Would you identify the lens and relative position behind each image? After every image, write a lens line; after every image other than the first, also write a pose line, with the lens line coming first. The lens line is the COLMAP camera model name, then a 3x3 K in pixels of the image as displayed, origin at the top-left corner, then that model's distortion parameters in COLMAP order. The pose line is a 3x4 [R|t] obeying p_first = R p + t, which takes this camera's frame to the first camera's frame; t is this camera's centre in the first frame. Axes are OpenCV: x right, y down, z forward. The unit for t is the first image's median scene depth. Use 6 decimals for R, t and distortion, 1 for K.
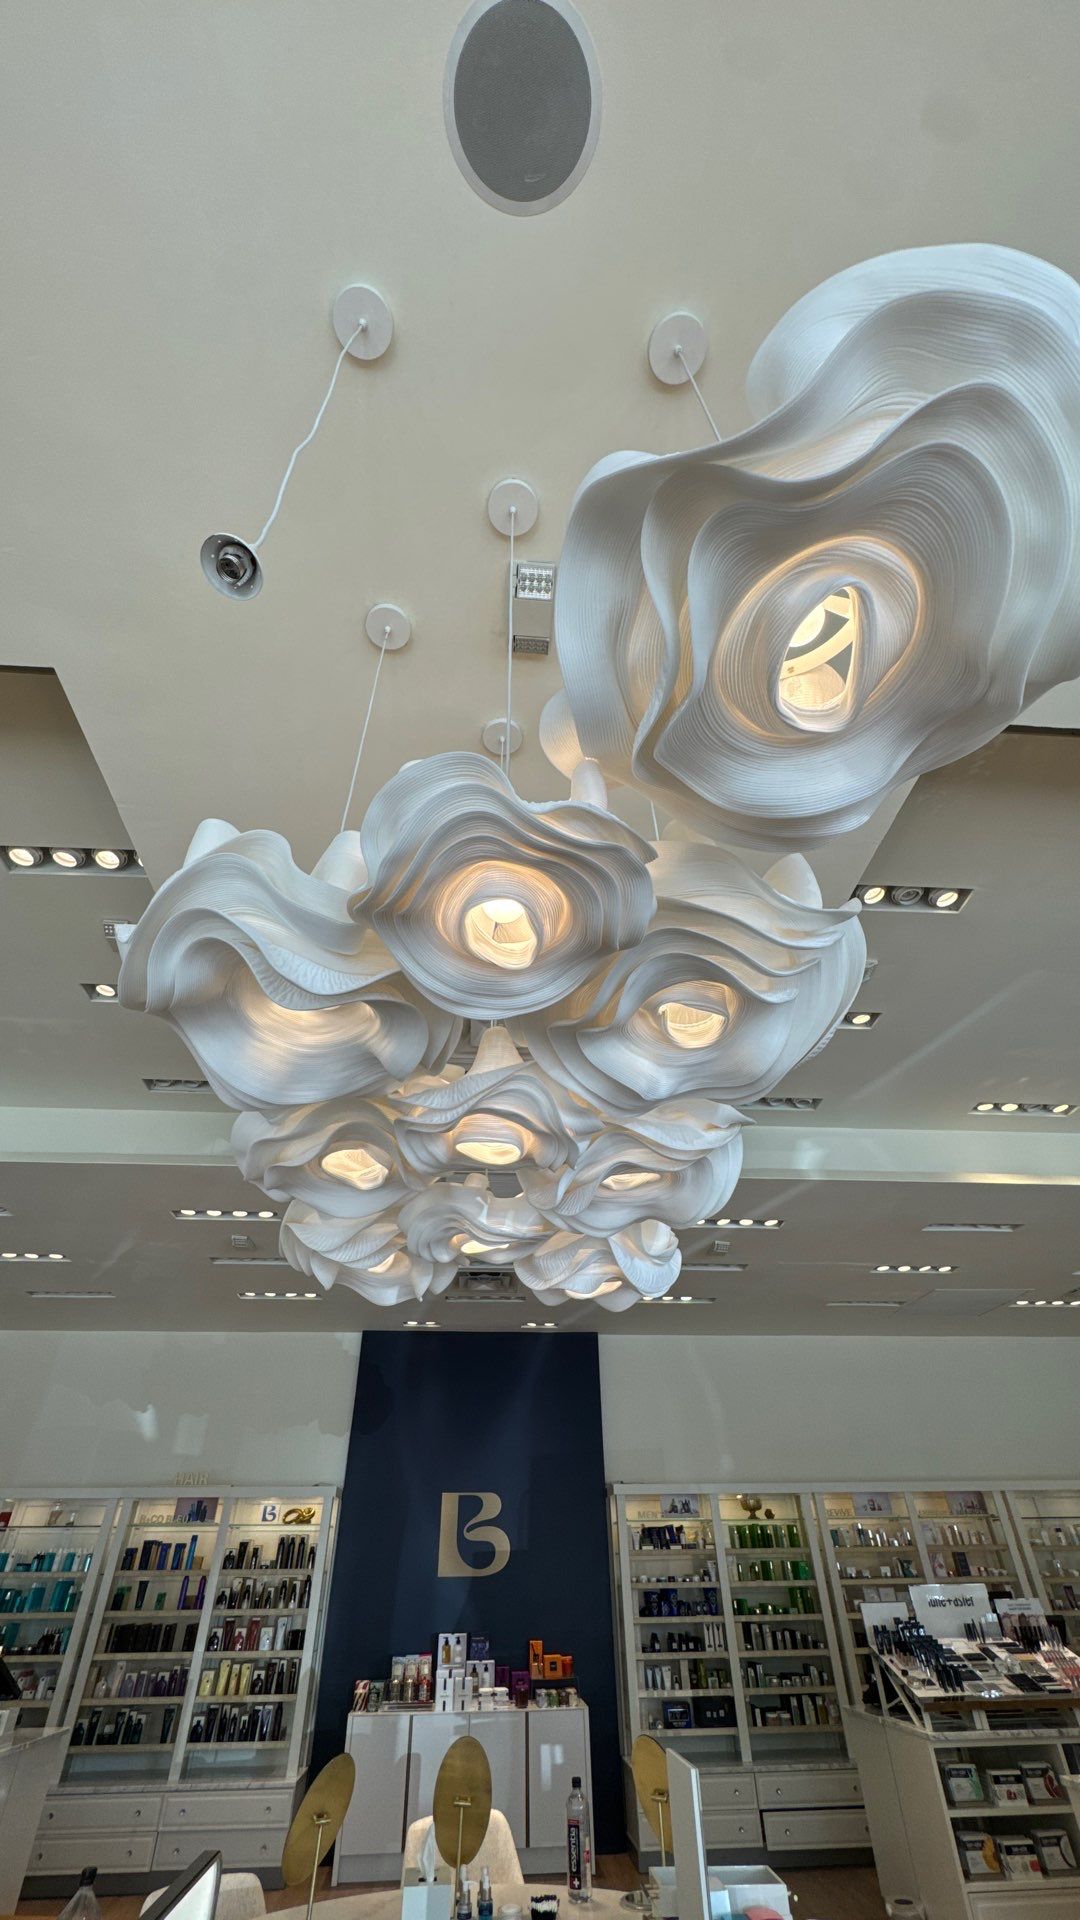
lens RADIAL K [[764.0, 0, 537.9], [0, 764.0, 961.2], [0, 0, 1]] dist [-0.004642, 0.000873]
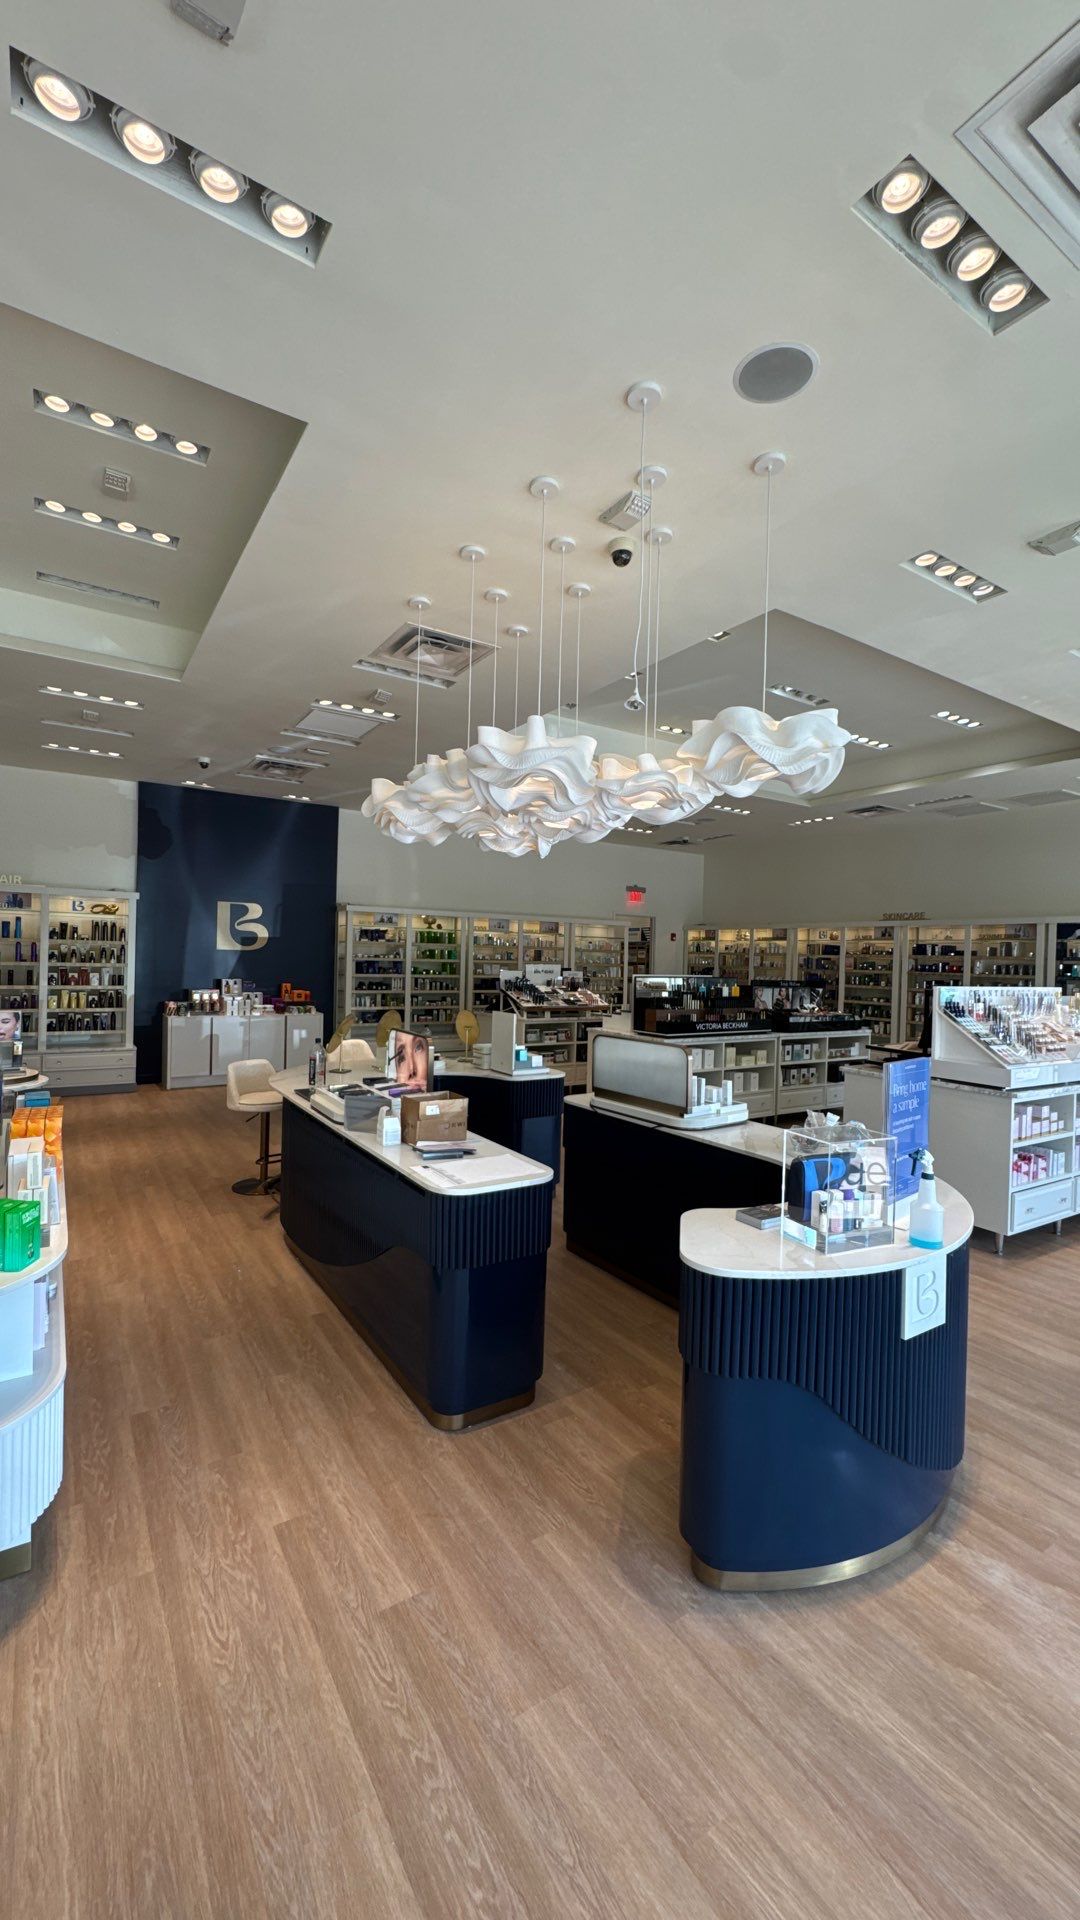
lens RADIAL K [[764.0, 0, 536.8], [0, 764.0, 962.7], [0, 0, 1]] dist [-0.004642, 0.000873]
pose [[0.878718, 0.030210, 0.476384, -0.305620], [-0.326597, 0.765881, 0.553860, -0.181422], [-0.348122, -0.642272, 0.682860, -0.227173]]
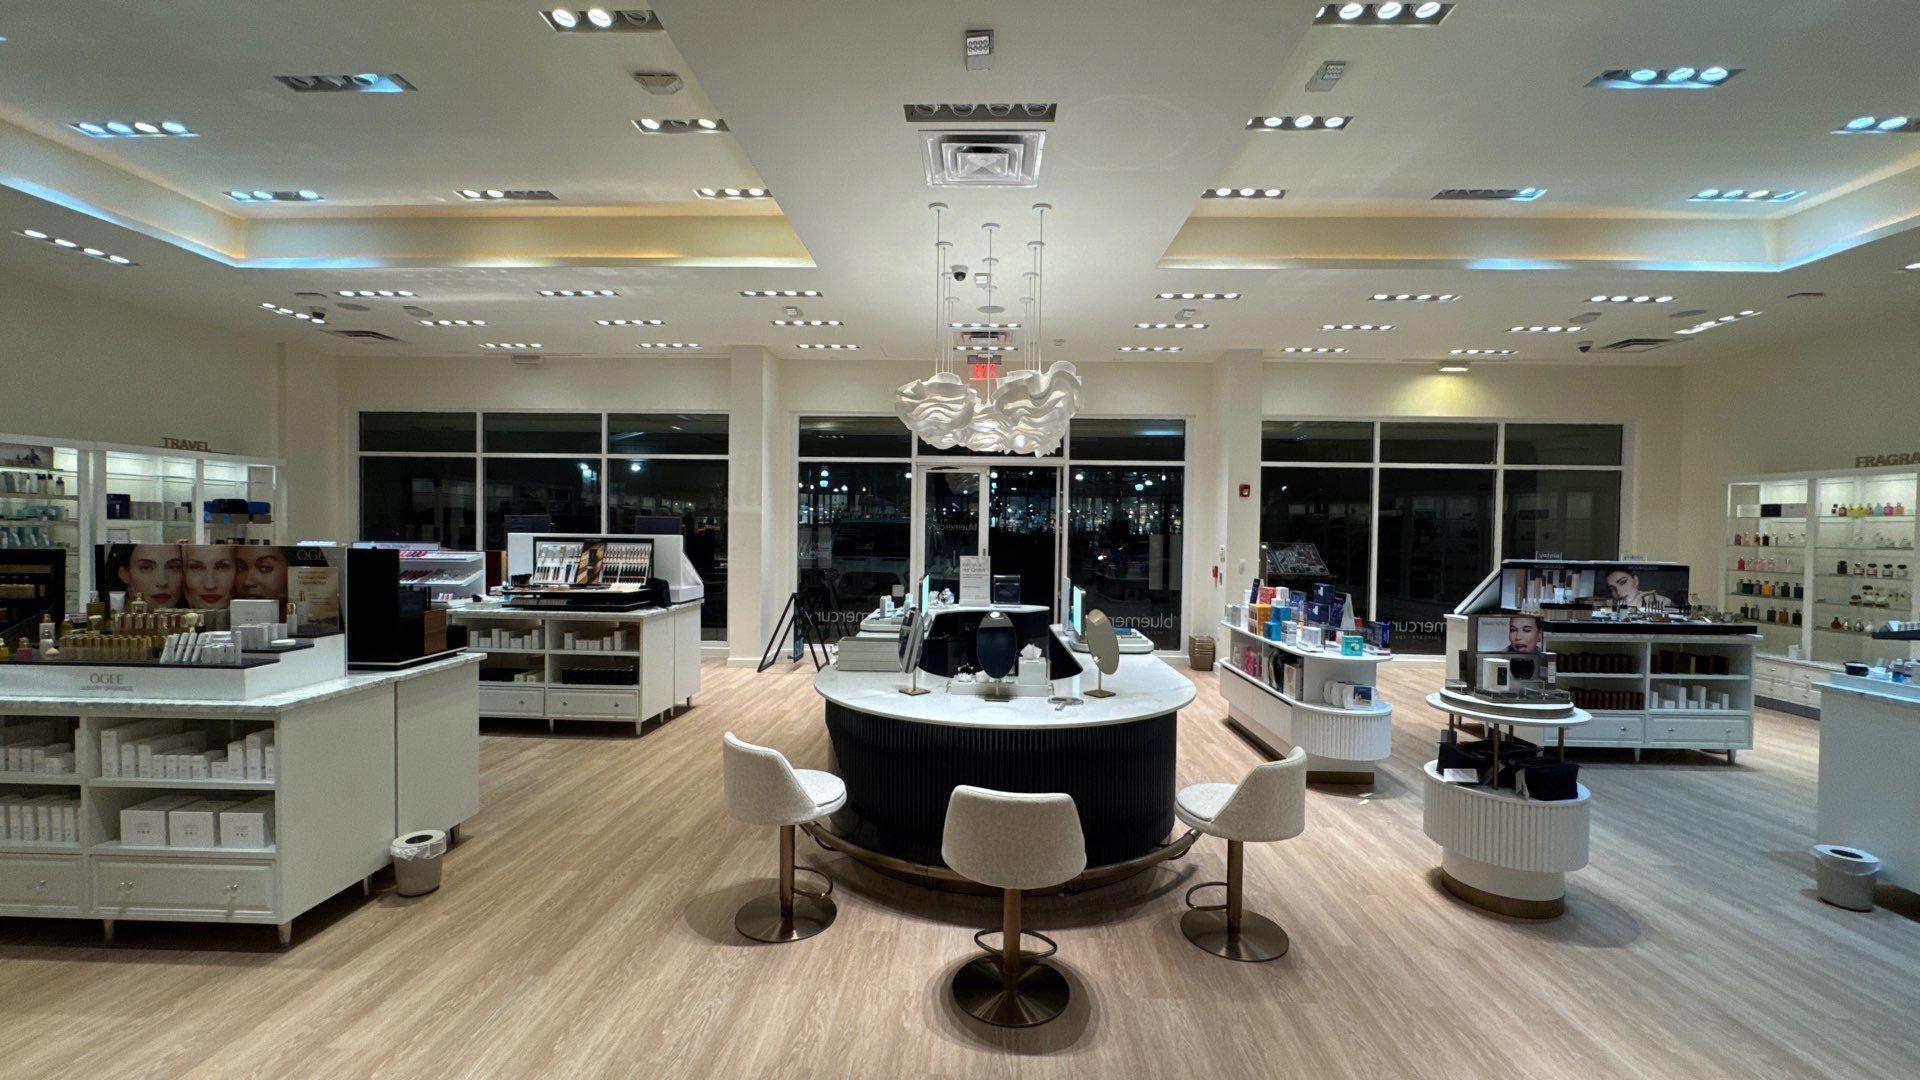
lens RADIAL K [[764.0, 0, 962.0], [0, 764.0, 543.2], [0, 0, 1]] dist [-0.004642, 0.000873]
pose [[-0.994416, -0.004194, 0.105448, -0.081862], [-0.068111, 0.788737, -0.610945, 0.727538], [-0.080608, -0.614716, -0.784619, 0.894220]]
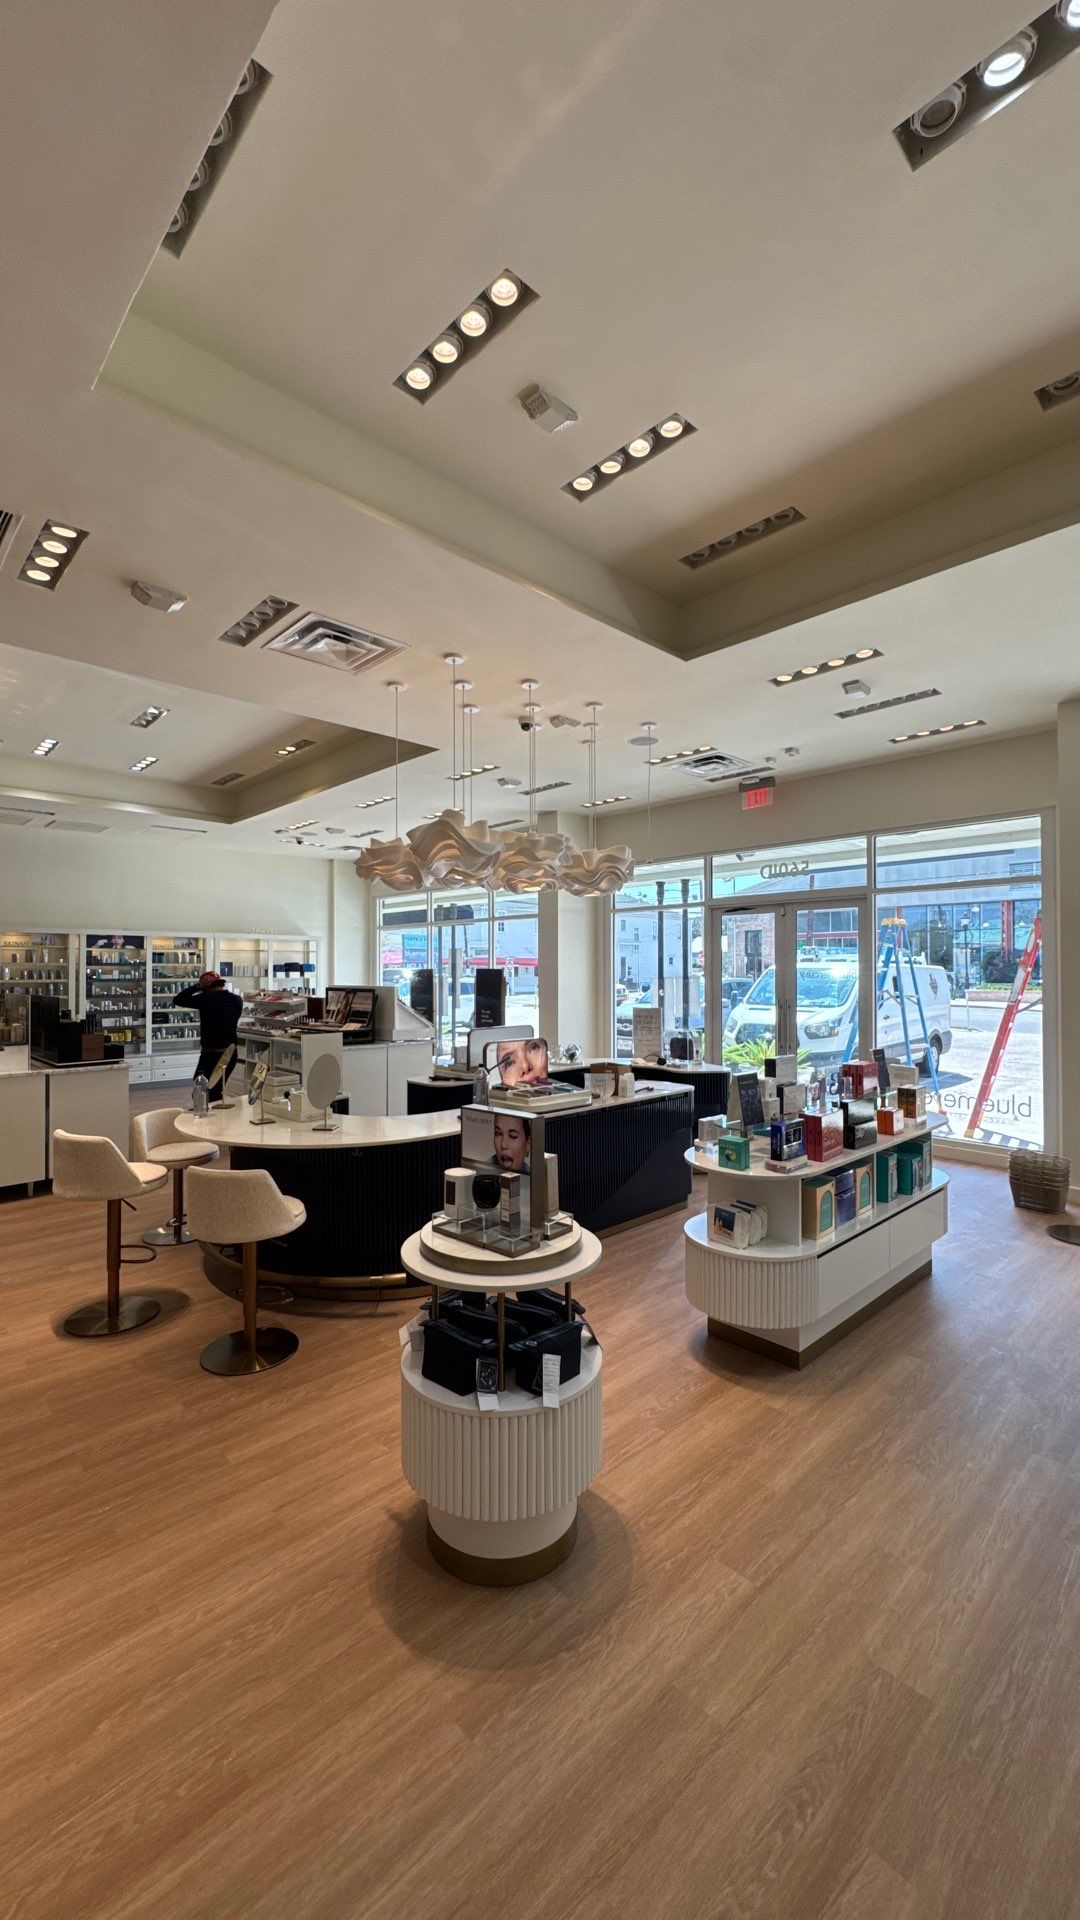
lens RADIAL K [[764.0, 0, 536.7], [0, 764.0, 960.9], [0, 0, 1]] dist [-0.004642, 0.000873]
pose [[-0.631115, 0.022280, 0.775369, -0.716161], [-0.480207, 0.773788, -0.413101, 0.495902], [-0.609176, -0.633052, -0.477650, 0.613956]]
